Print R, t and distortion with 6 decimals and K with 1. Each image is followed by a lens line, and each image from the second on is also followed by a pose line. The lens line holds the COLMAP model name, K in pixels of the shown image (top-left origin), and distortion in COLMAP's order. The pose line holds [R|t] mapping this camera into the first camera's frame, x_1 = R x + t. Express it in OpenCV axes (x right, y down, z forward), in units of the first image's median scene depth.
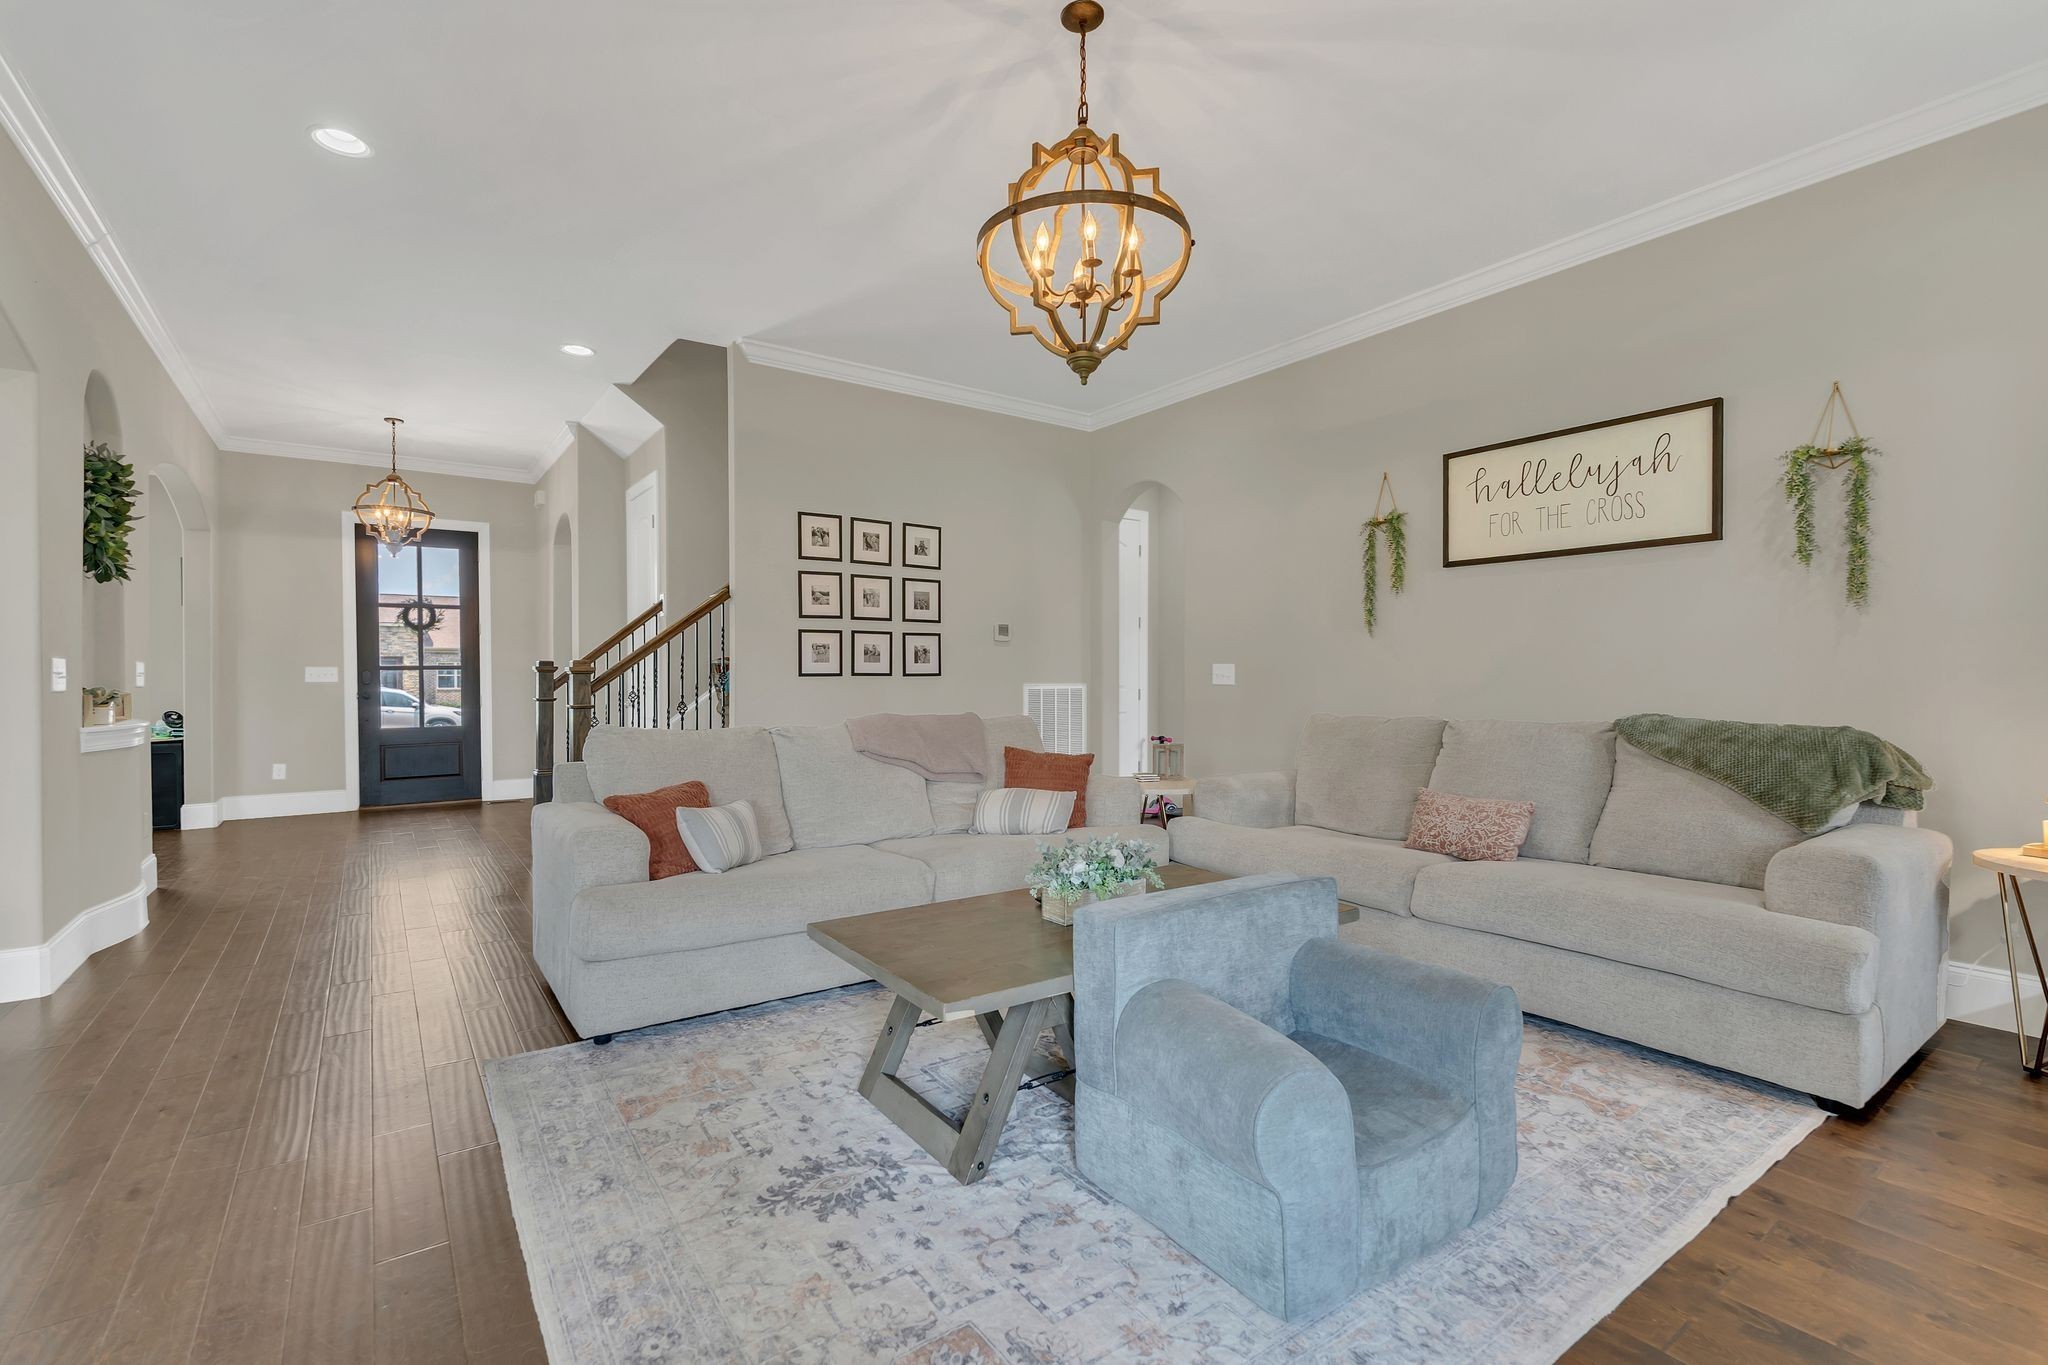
lens RADIAL K [[950.4, 0, 1034.2], [0, 950.4, 678.5], [0, 0, 1]] dist [-0.000363, 0.000591]
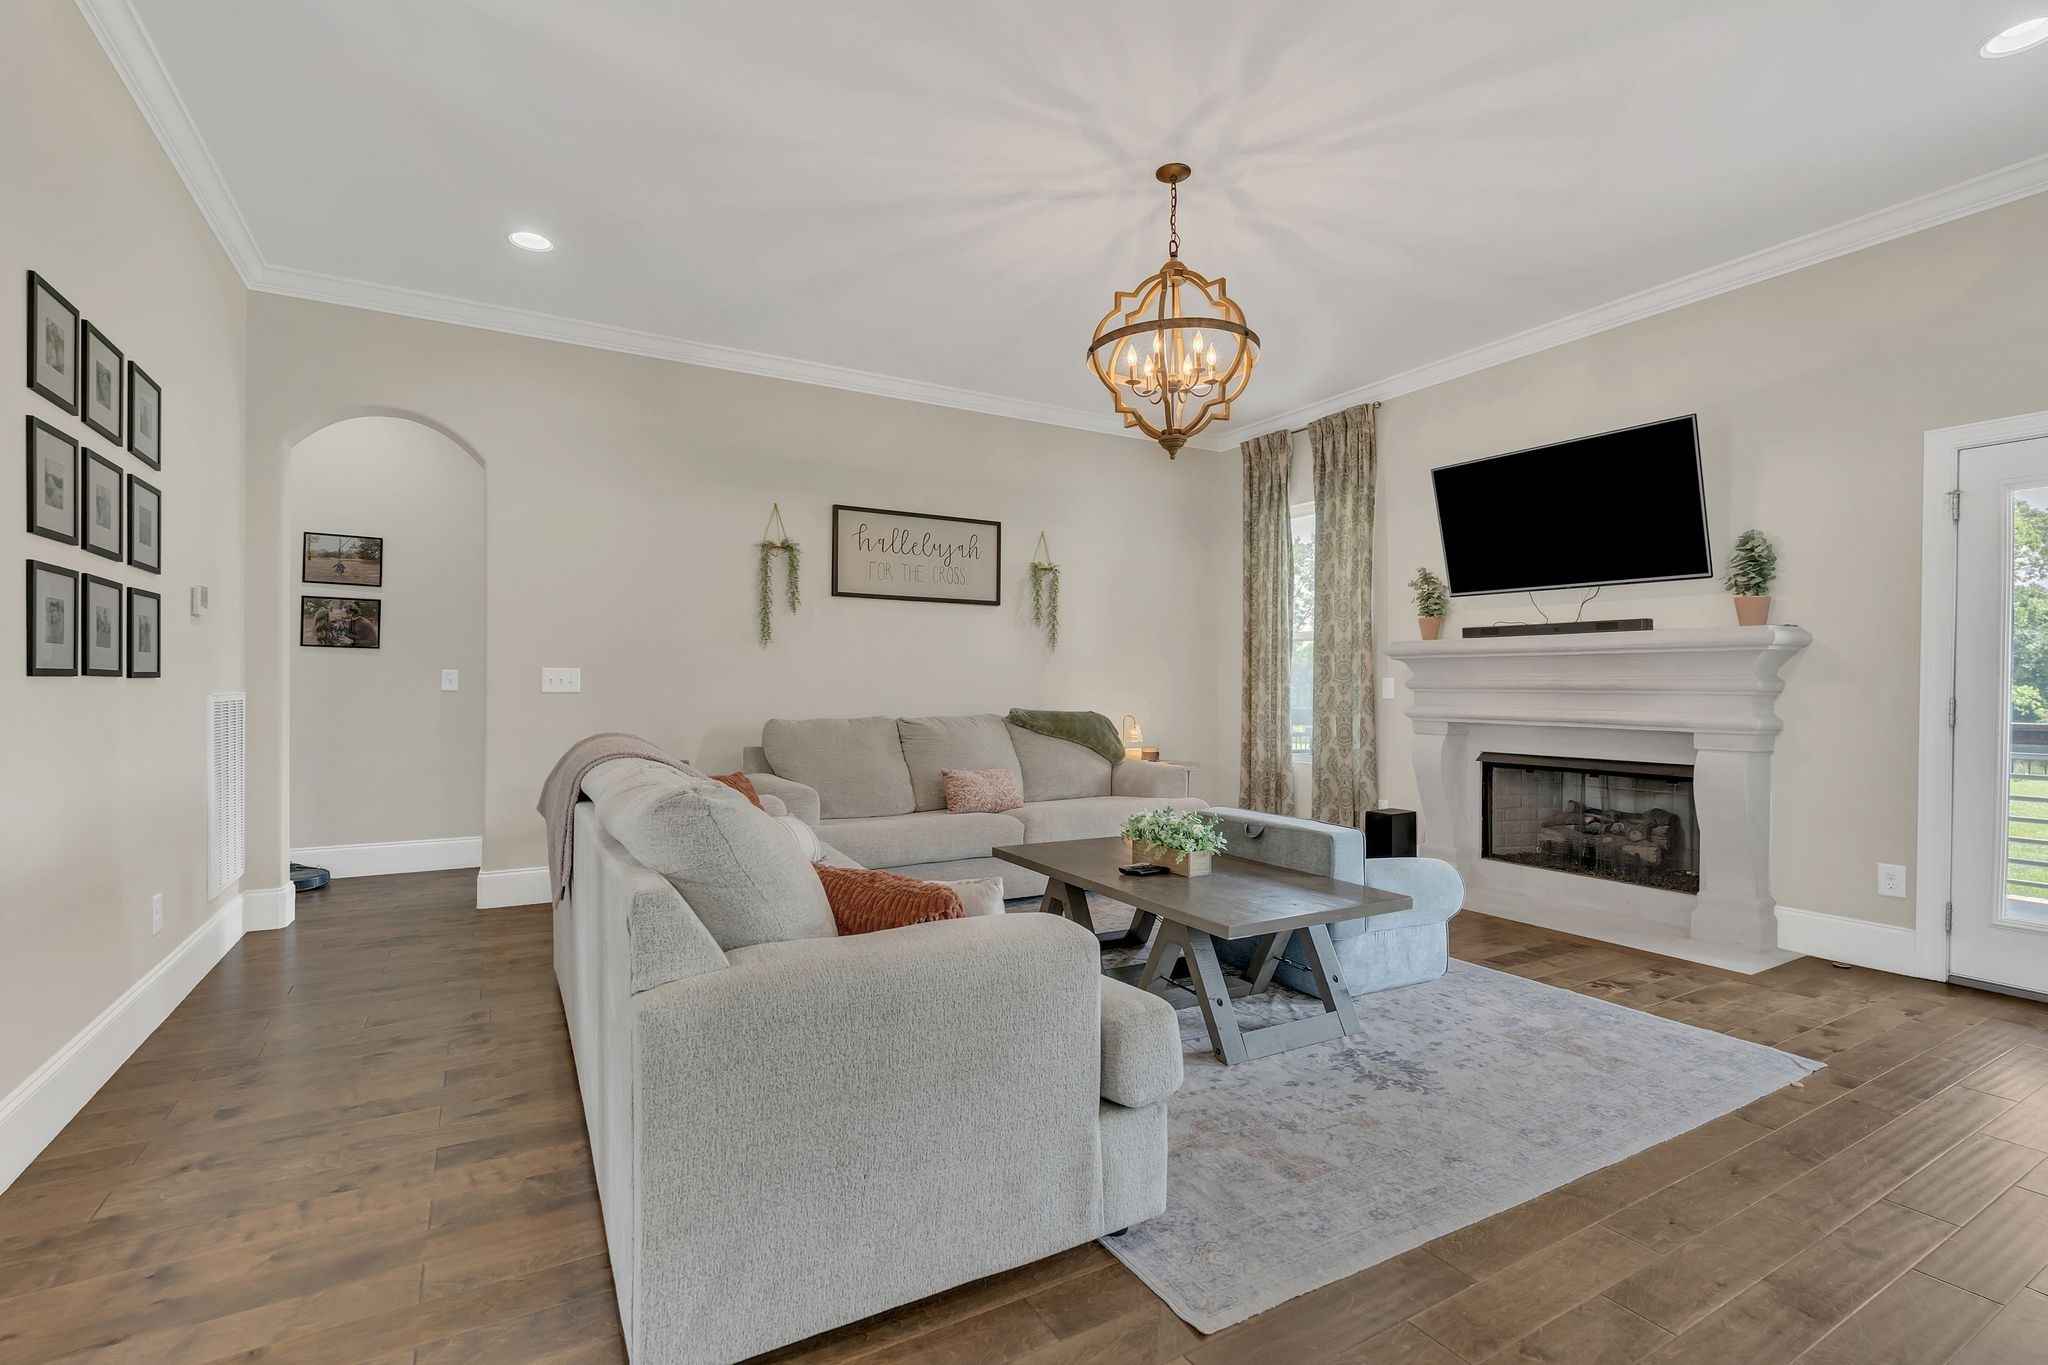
lens RADIAL K [[959.0, 0, 944.5], [0, 959.0, 686.4], [0, 0, 1]] dist [-0.000815, 0.000230]
pose [[0.098495, -0.000274, 0.995137, -1.074267], [-0.005756, 0.999983, 0.000845, -0.001615], [-0.995121, -0.005812, 0.098492, 0.994909]]
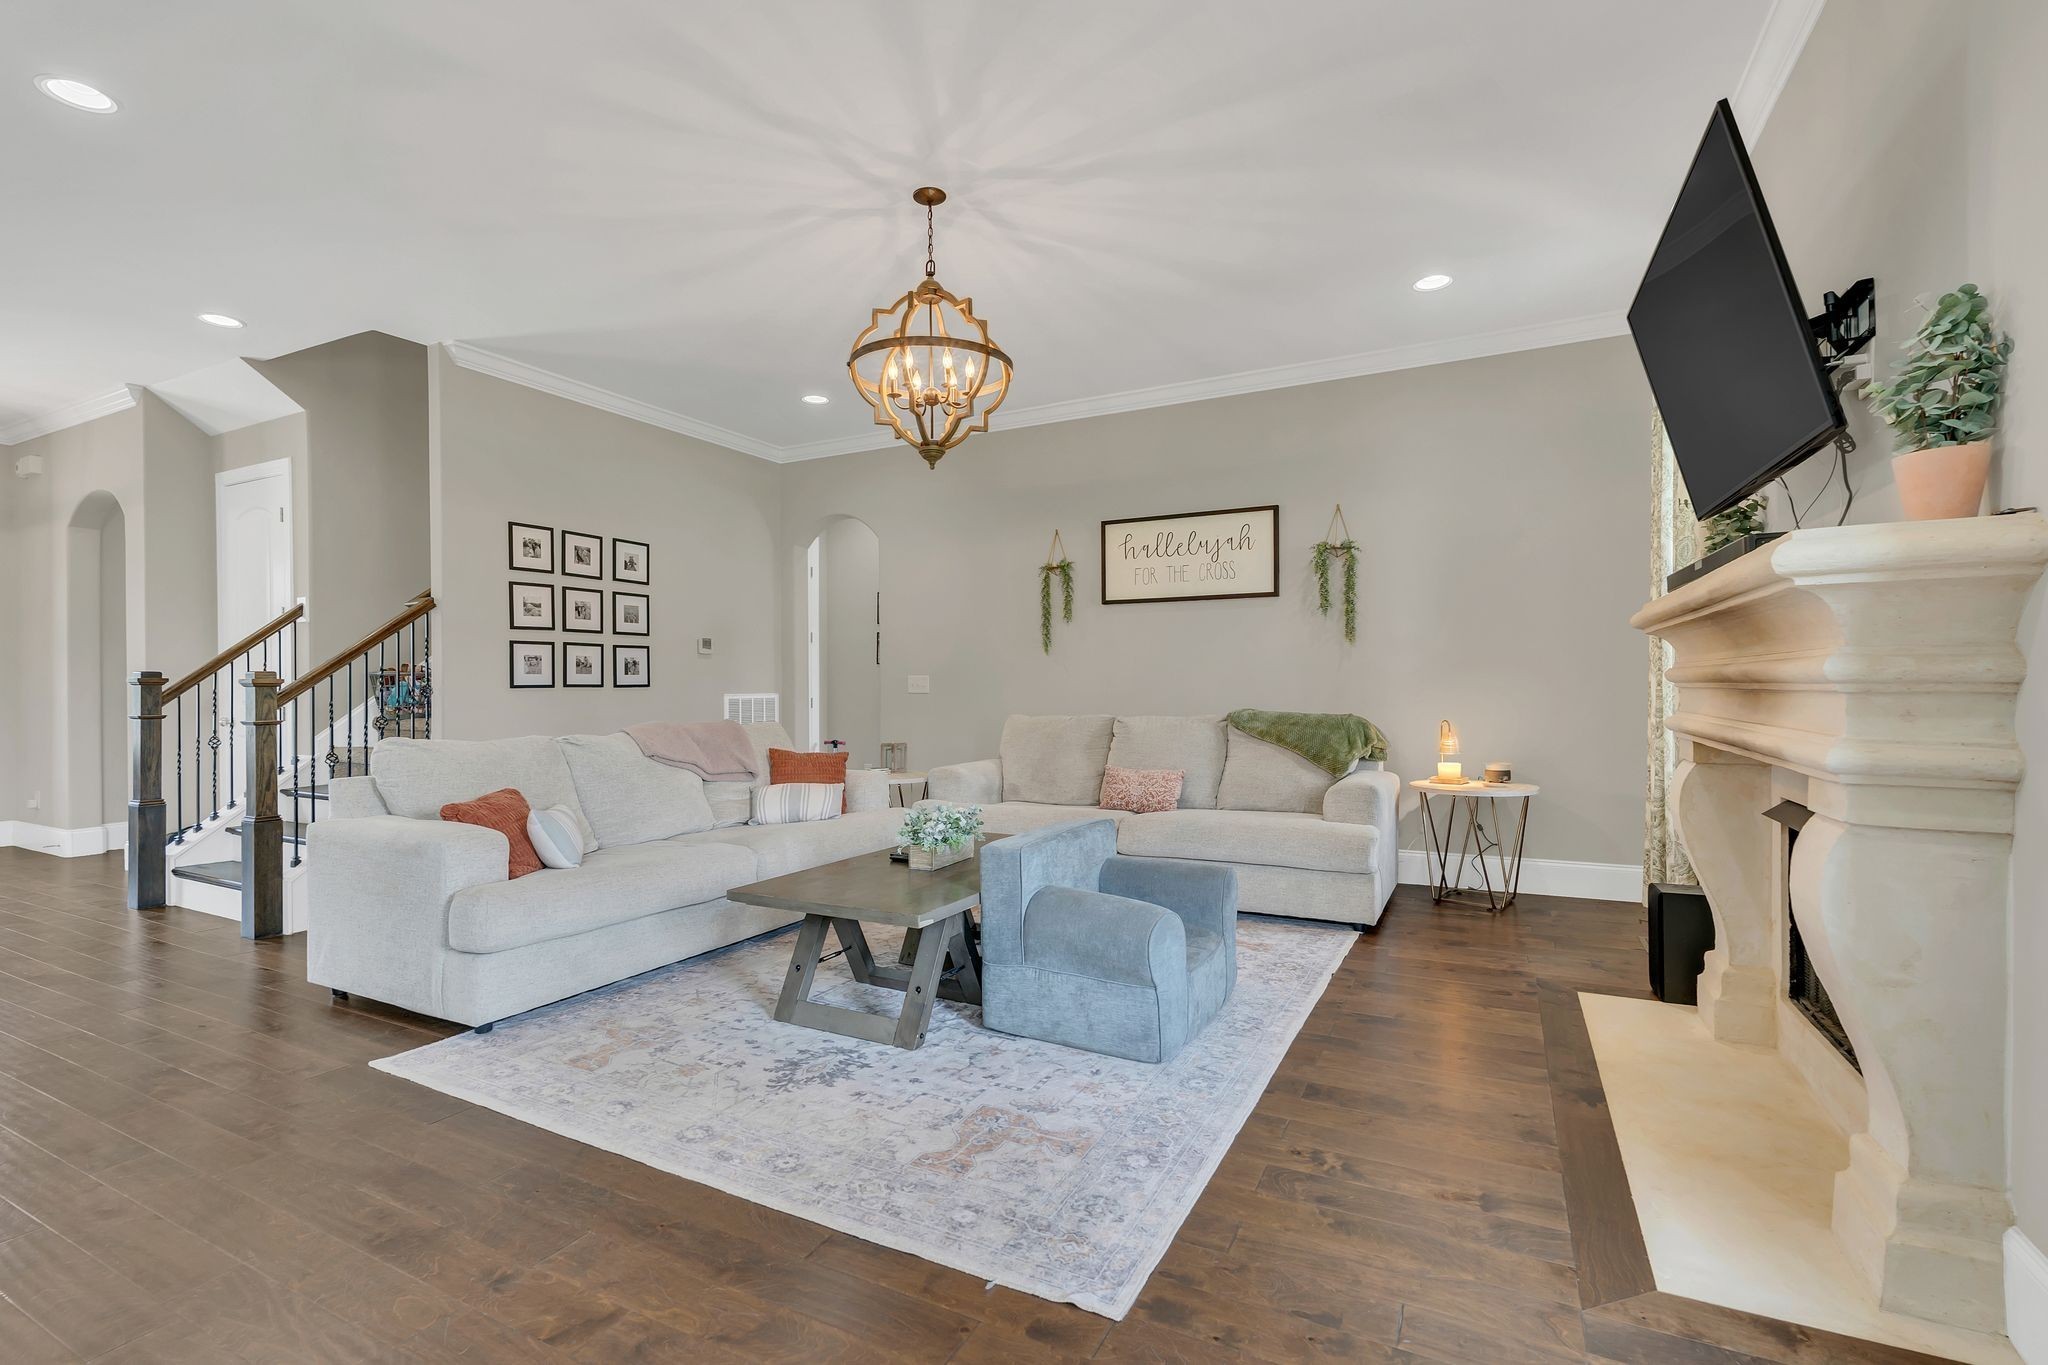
lens RADIAL K [[950.4, 0, 1034.2], [0, 950.4, 678.5], [0, 0, 1]] dist [-0.000363, 0.000591]
pose [[0.892708, -0.001425, 0.450634, -0.360044], [0.006055, 0.999943, -0.008833, -0.000481], [-0.450595, 0.010614, 0.892665, -0.221532]]
